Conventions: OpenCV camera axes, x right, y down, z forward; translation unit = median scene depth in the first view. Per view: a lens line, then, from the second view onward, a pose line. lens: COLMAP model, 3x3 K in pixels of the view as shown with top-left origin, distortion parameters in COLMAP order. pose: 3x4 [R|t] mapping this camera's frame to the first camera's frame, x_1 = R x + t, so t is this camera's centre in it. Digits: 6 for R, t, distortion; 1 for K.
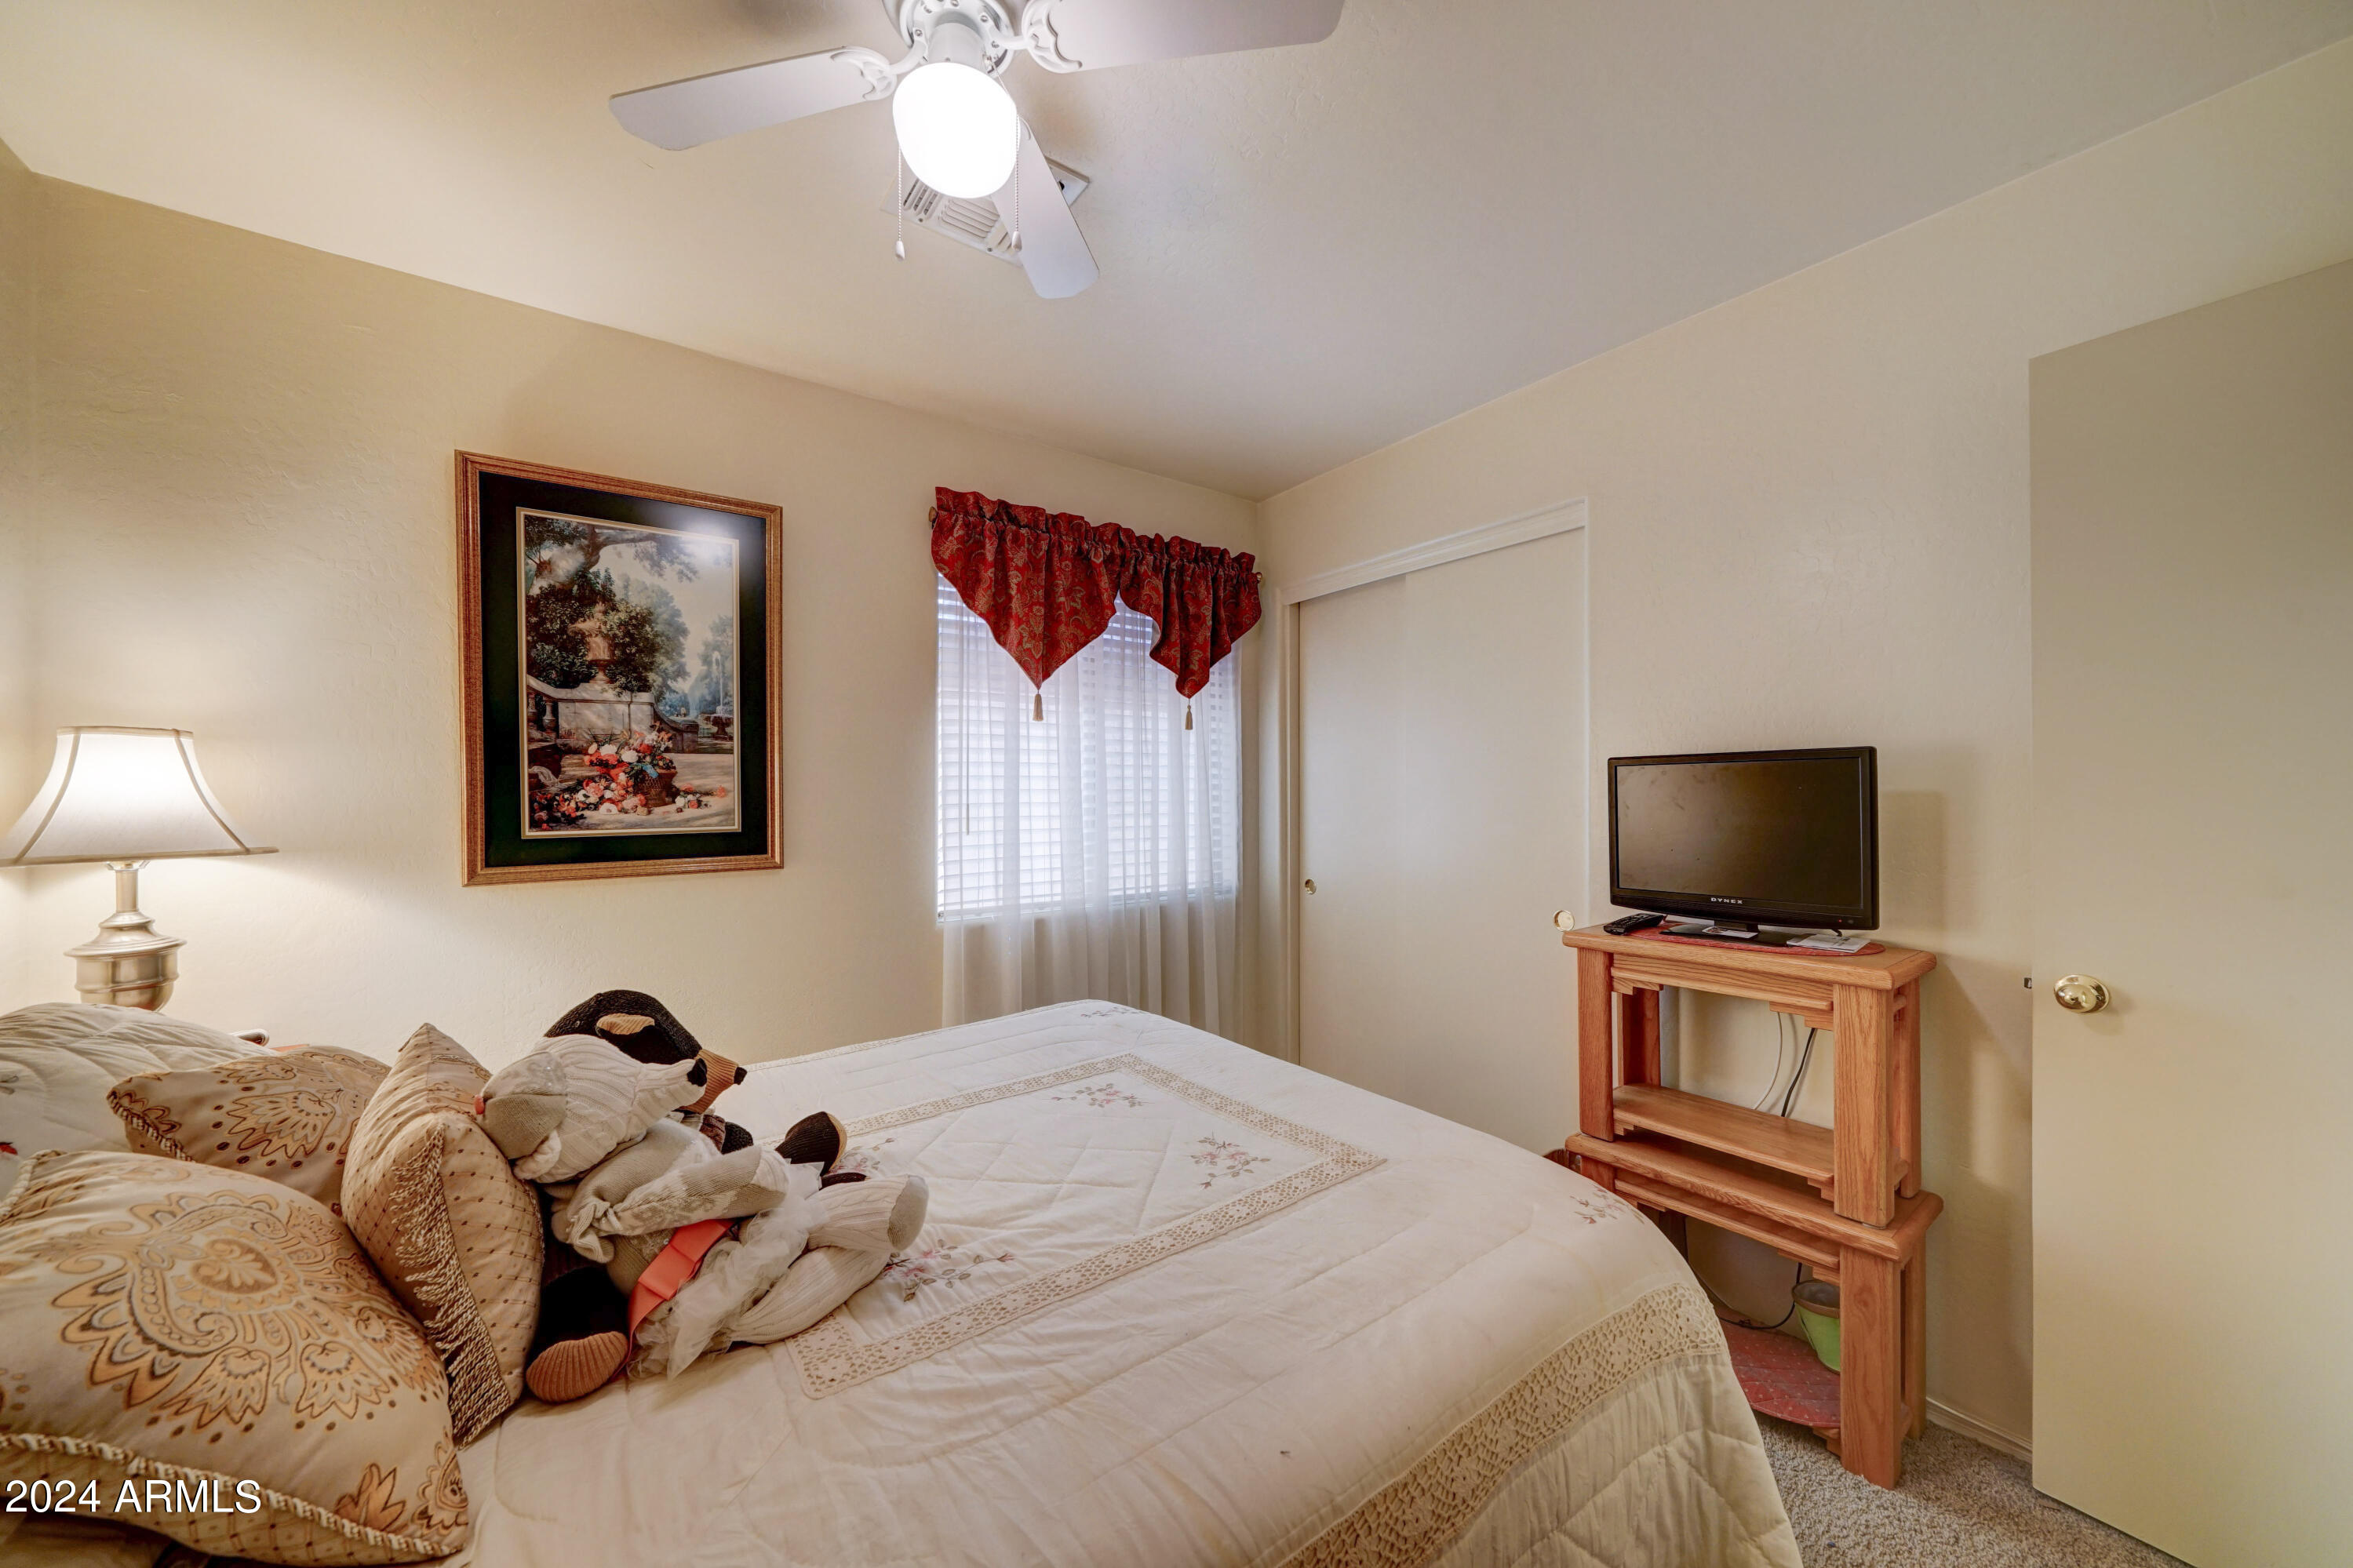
lens RADIAL K [[817.3, 0, 1192.2], [0, 817.3, 794.1], [0, 0, 1]] dist [-0.000681, 0.000211]
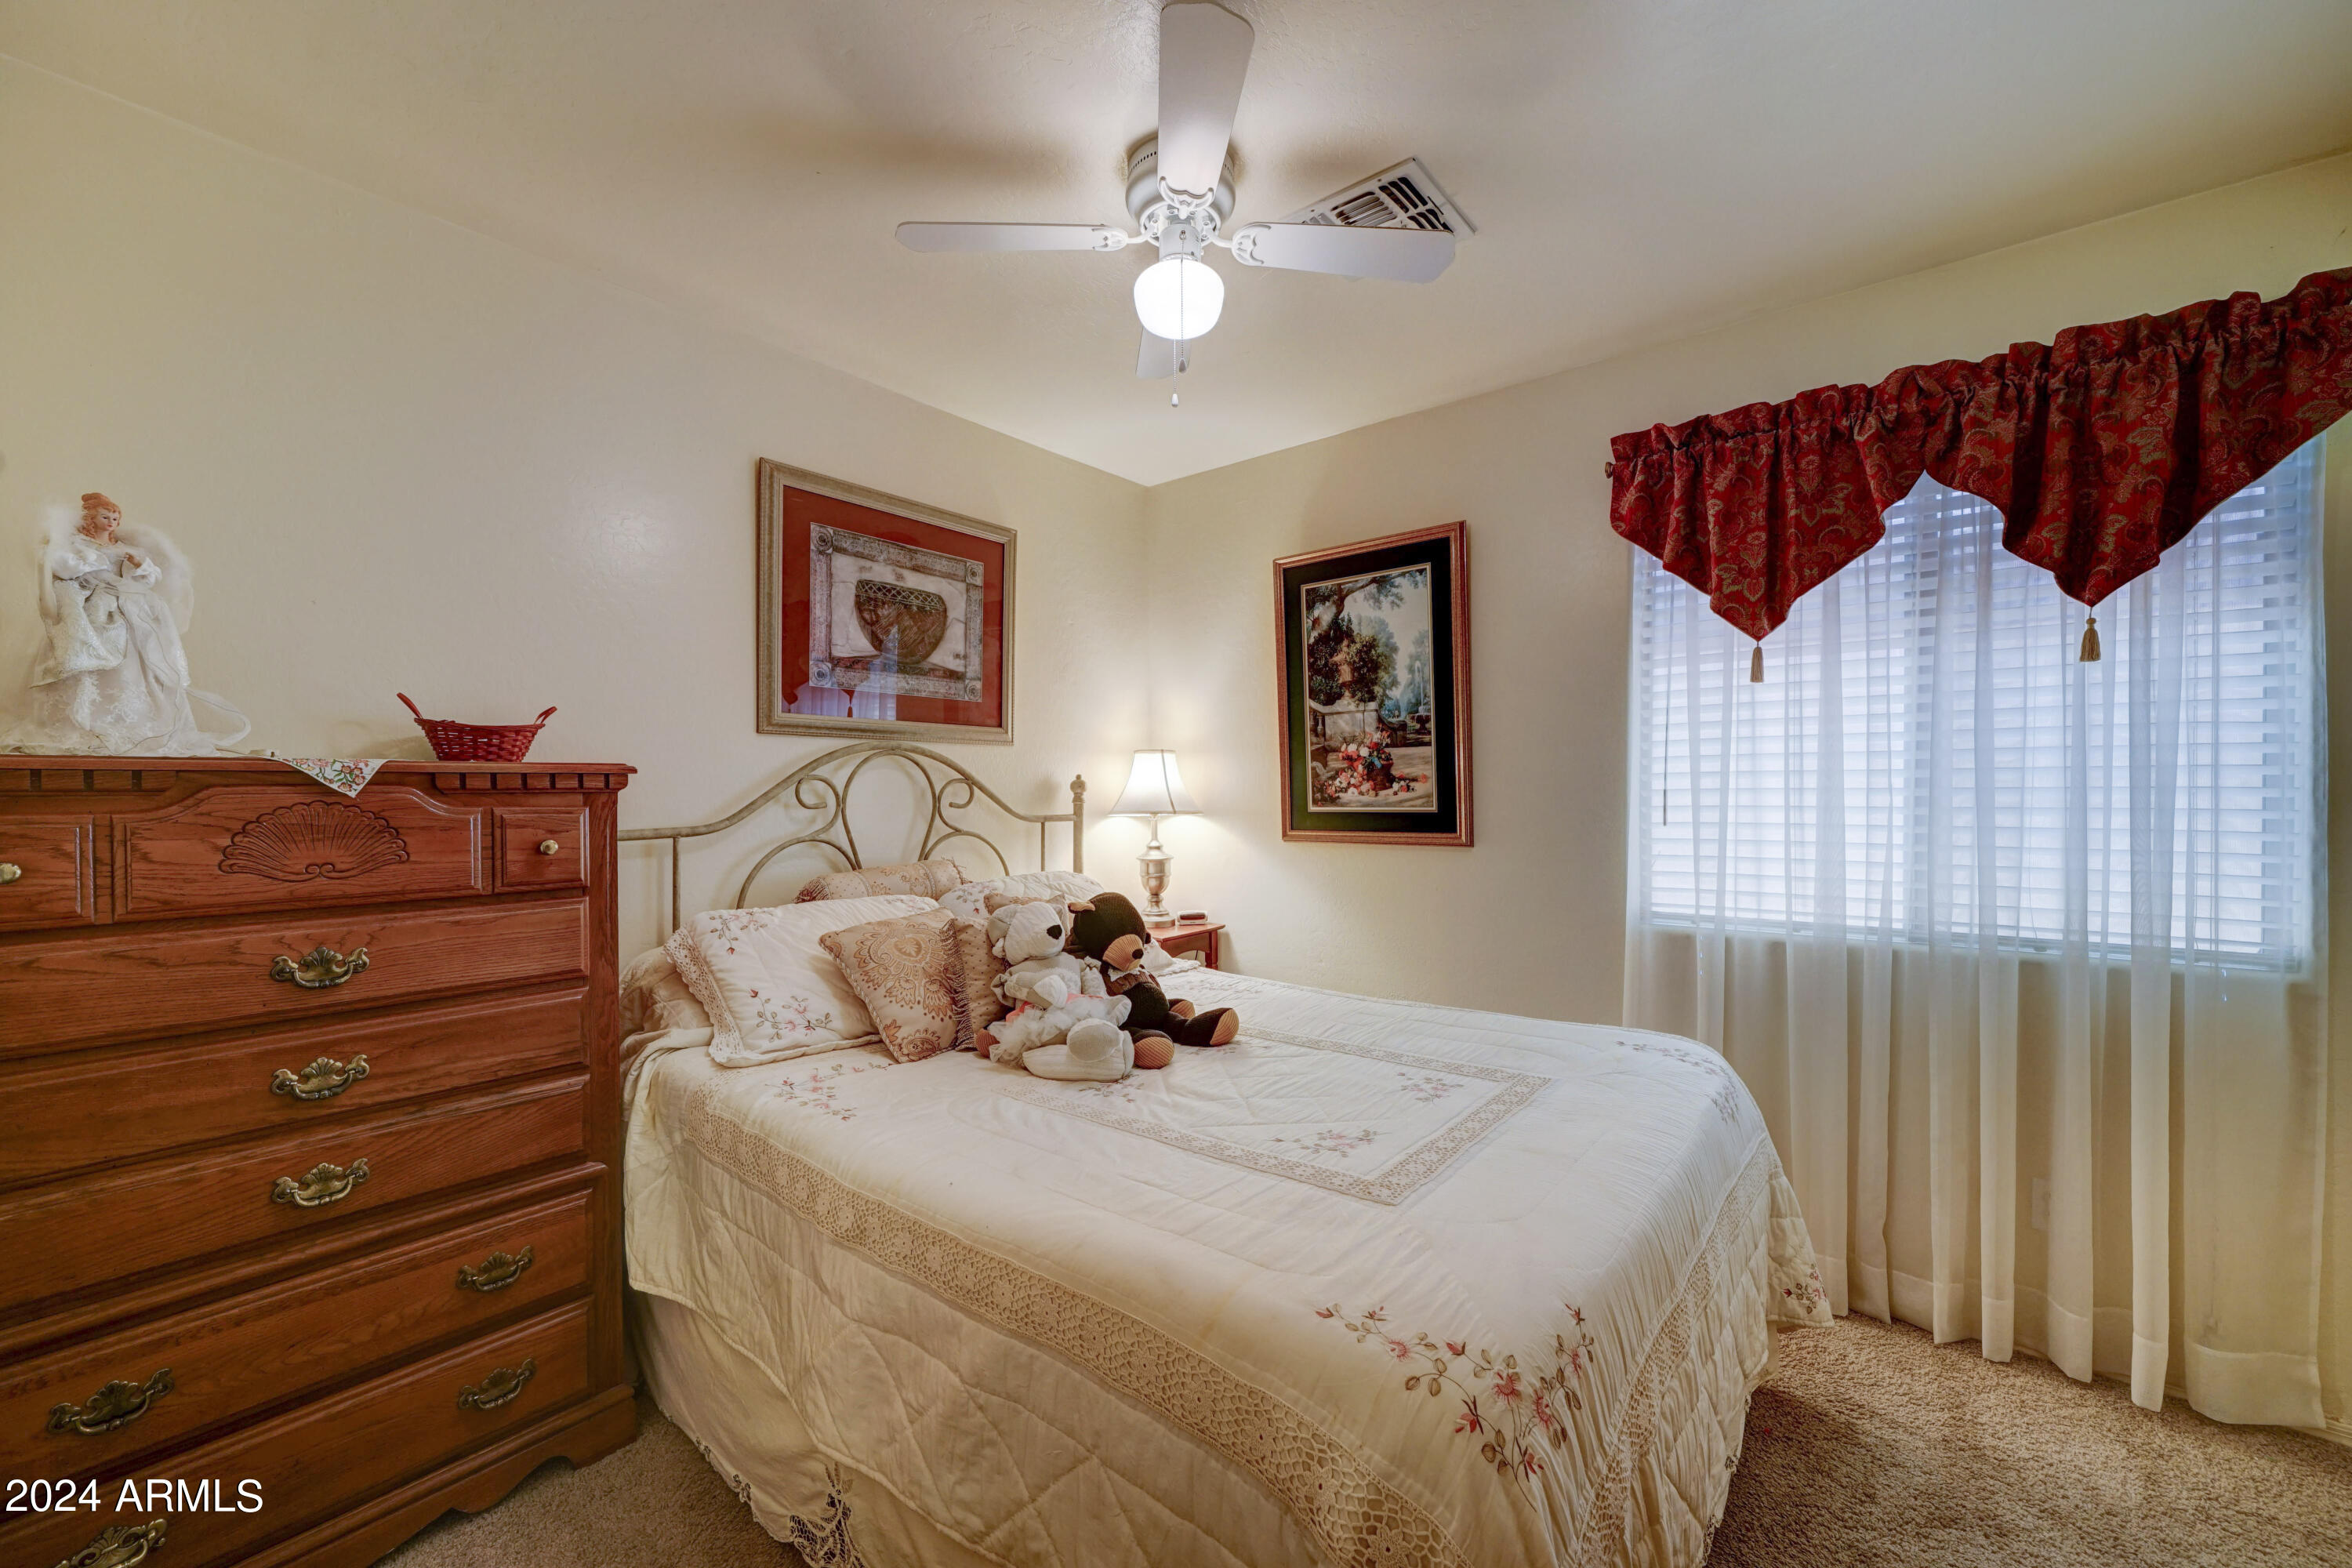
lens RADIAL K [[952.4, 0, 1193.3], [0, 952.4, 791.1], [0, 0, 1]] dist [0.001456, -0.000149]
pose [[0.252191, 0.004606, -0.967667, 0.728329], [0.004550, 0.999972, 0.005946, 0.006467], [0.967667, -0.005903, 0.252163, 0.351727]]
